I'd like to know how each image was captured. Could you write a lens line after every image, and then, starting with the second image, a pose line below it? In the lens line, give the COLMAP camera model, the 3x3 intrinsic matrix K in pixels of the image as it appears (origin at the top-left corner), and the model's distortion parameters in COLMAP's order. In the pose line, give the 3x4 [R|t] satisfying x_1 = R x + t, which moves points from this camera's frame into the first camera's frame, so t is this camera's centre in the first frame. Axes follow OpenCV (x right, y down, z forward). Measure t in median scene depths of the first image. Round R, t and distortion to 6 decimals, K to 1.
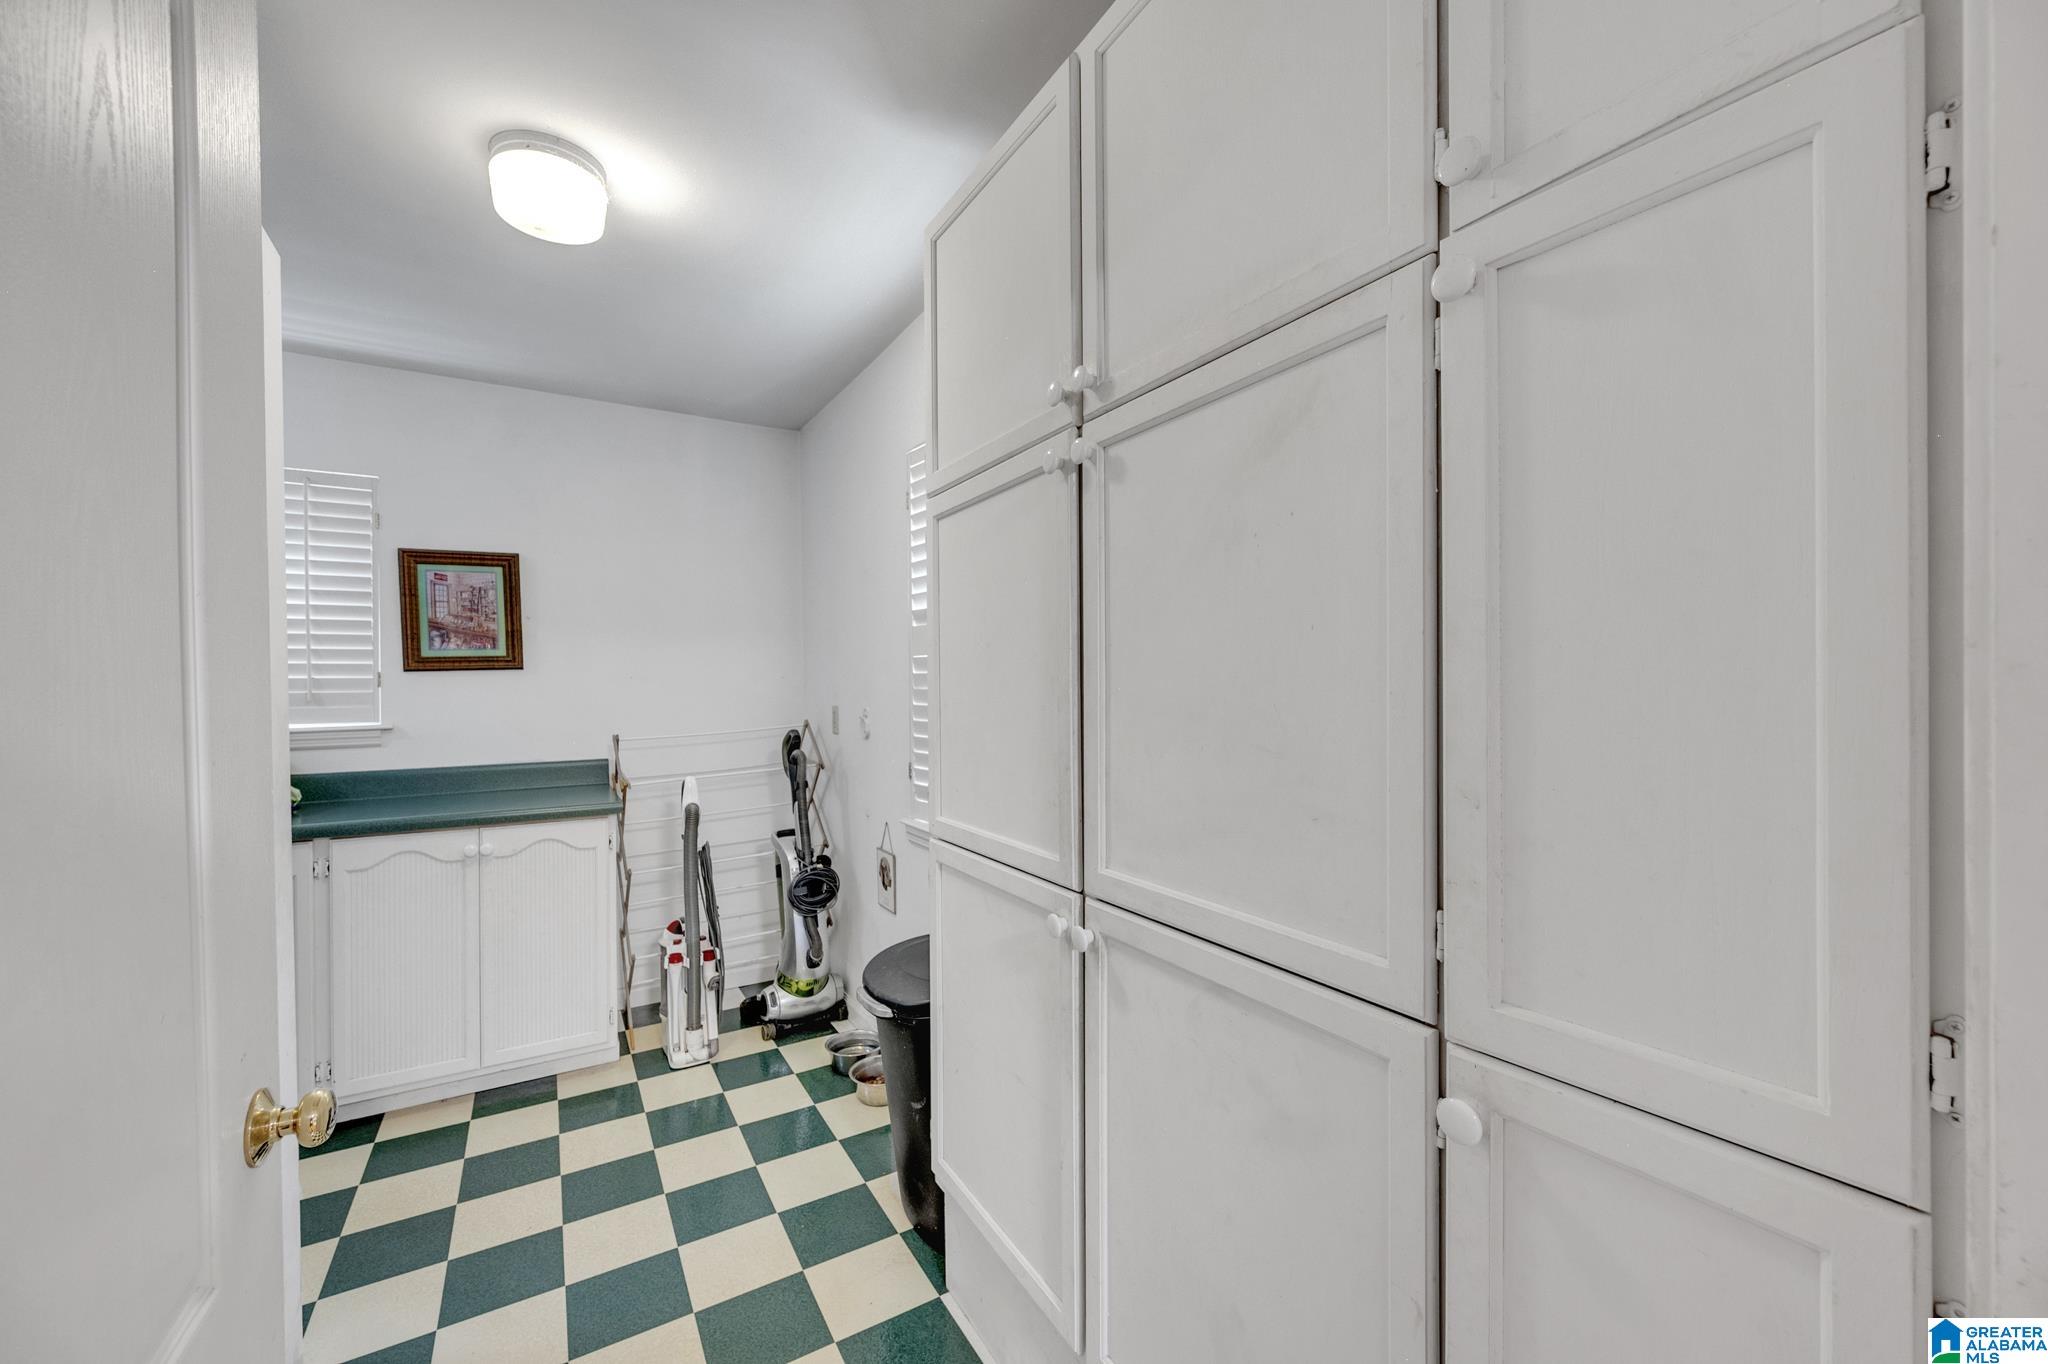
lens RADIAL K [[807.2, 0, 1026.0], [0, 807.2, 689.8], [0, 0, 1]] dist [-0.001667, -0.000057]
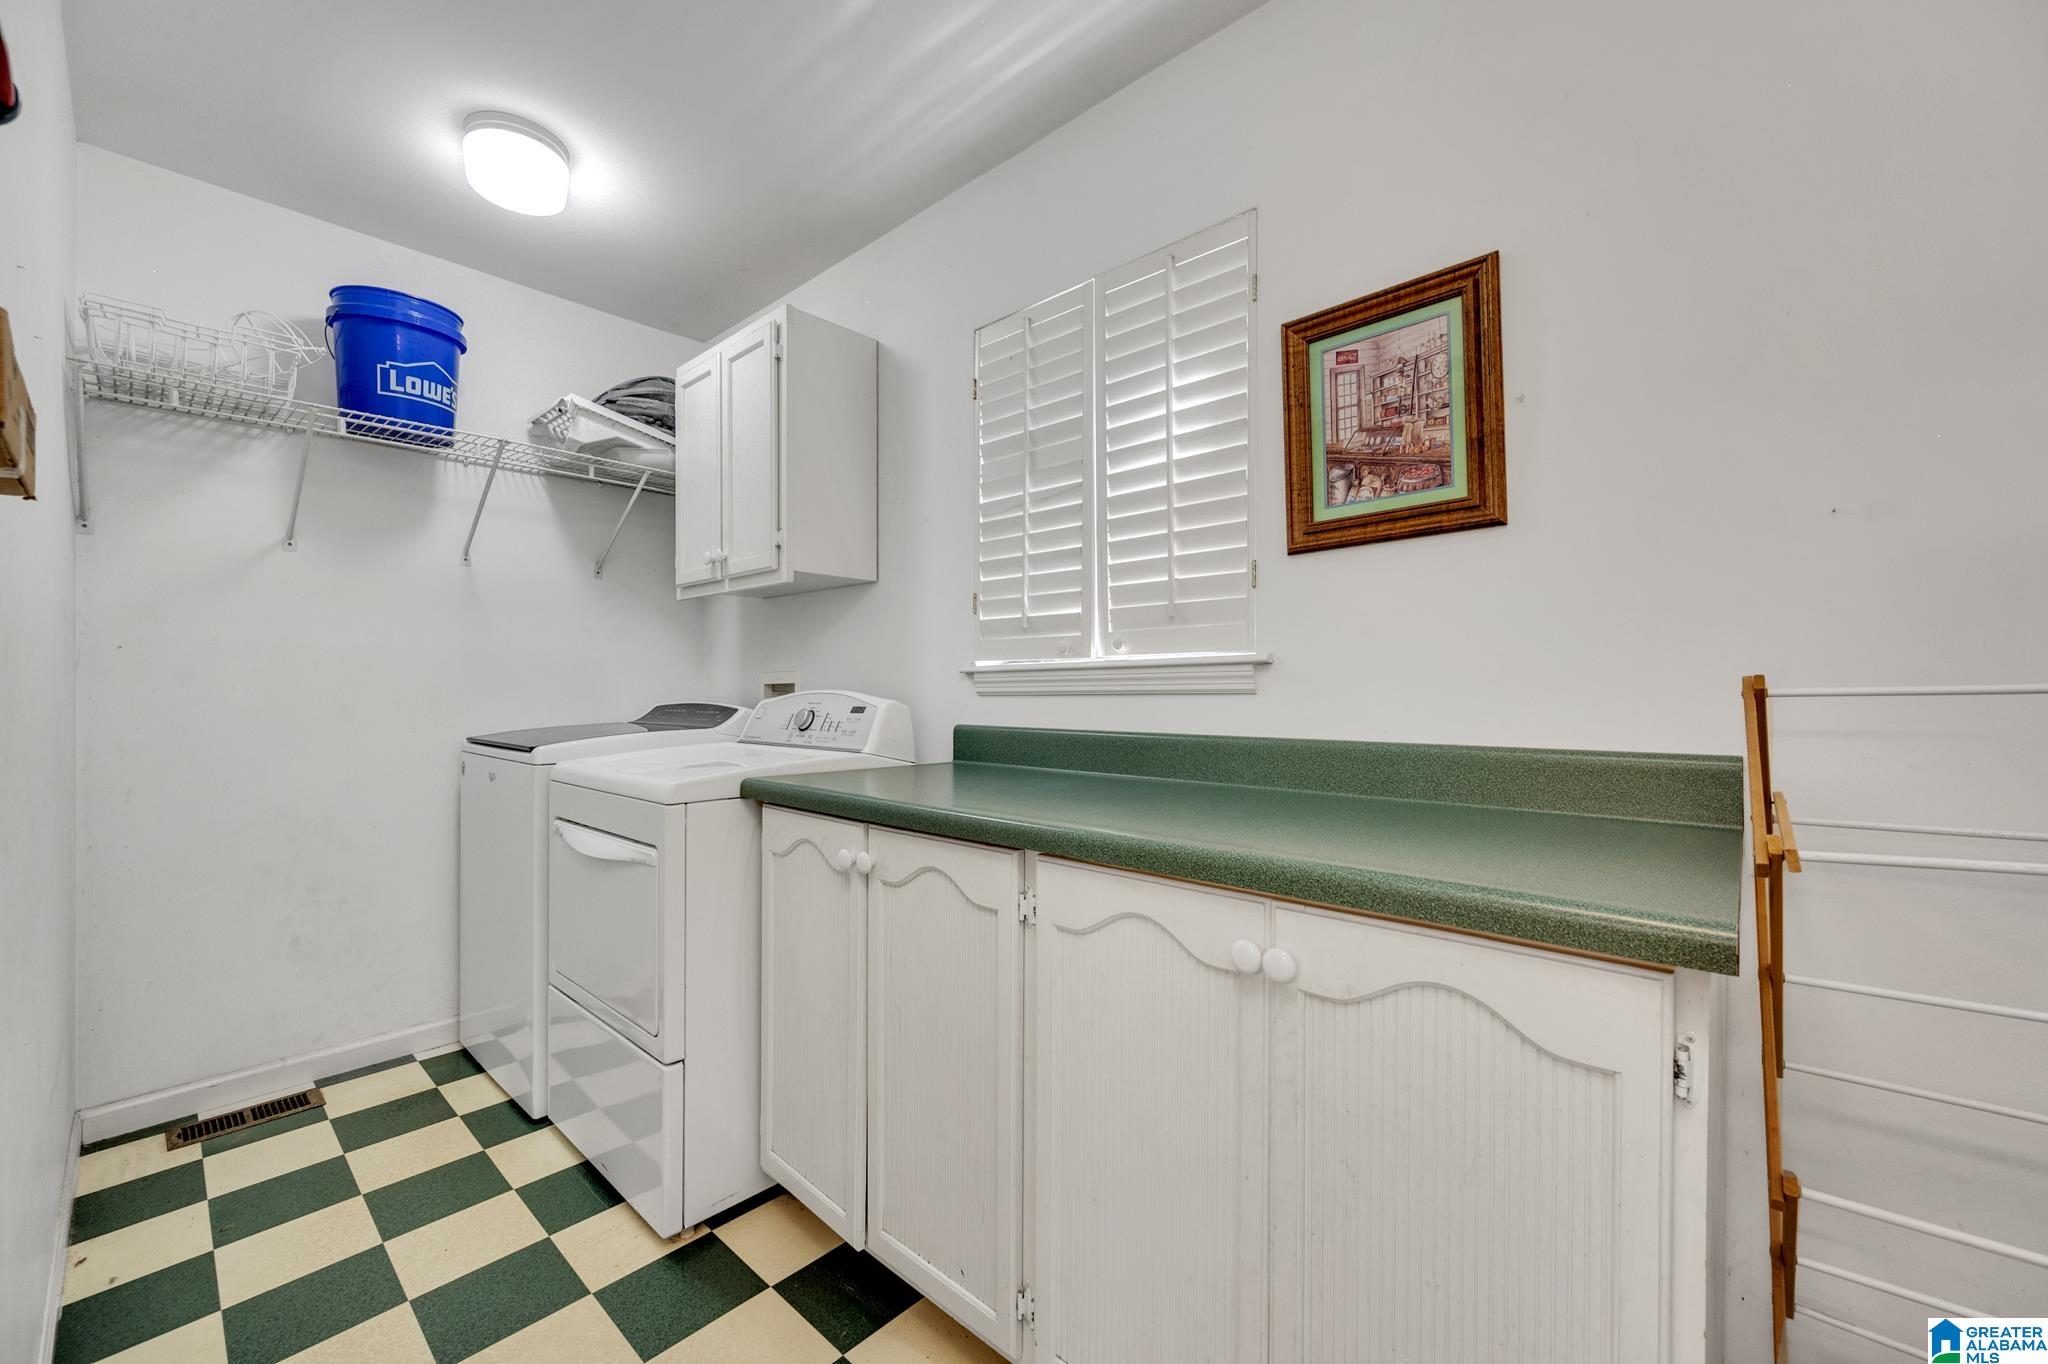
lens RADIAL K [[807.2, 0, 1026.0], [0, 807.2, 689.8], [0, 0, 1]] dist [-0.001667, -0.000057]
pose [[0.281362, 0.006190, -0.959582, -0.304578], [-0.010477, 0.999939, 0.003378, 0.064432], [0.959544, 0.009103, 0.281410, 0.672879]]
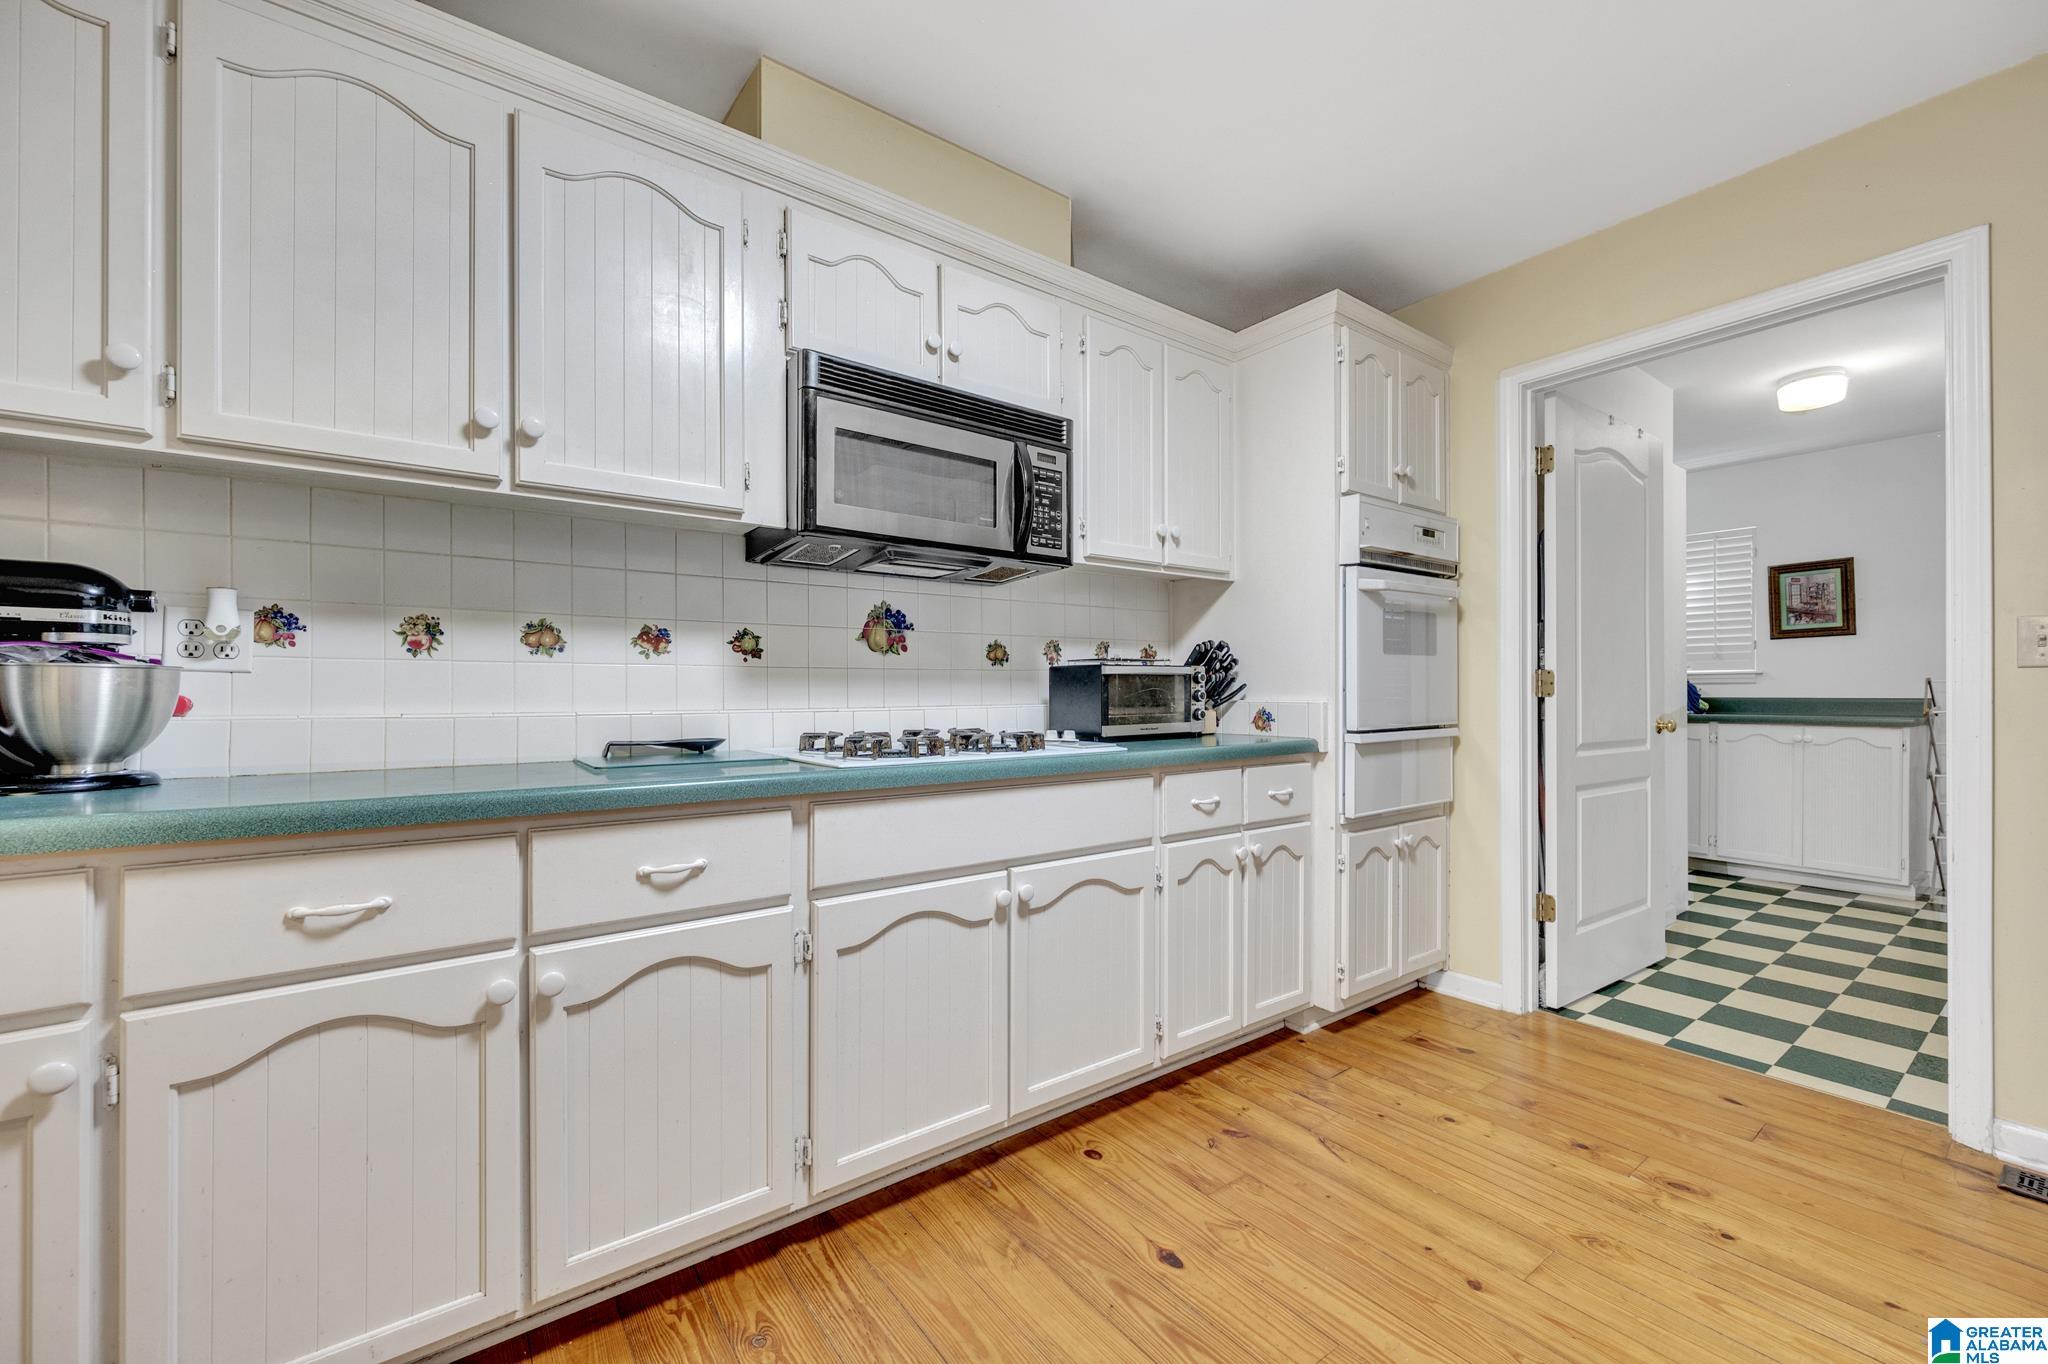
lens RADIAL K [[807.2, 0, 1026.0], [0, 807.2, 689.8], [0, 0, 1]] dist [-0.001667, -0.000057]
pose [[0.087240, 0.008844, -0.996148, 0.750762], [-0.008507, 0.999931, 0.008132, 0.080216], [0.996151, 0.007765, 0.087309, -0.675910]]
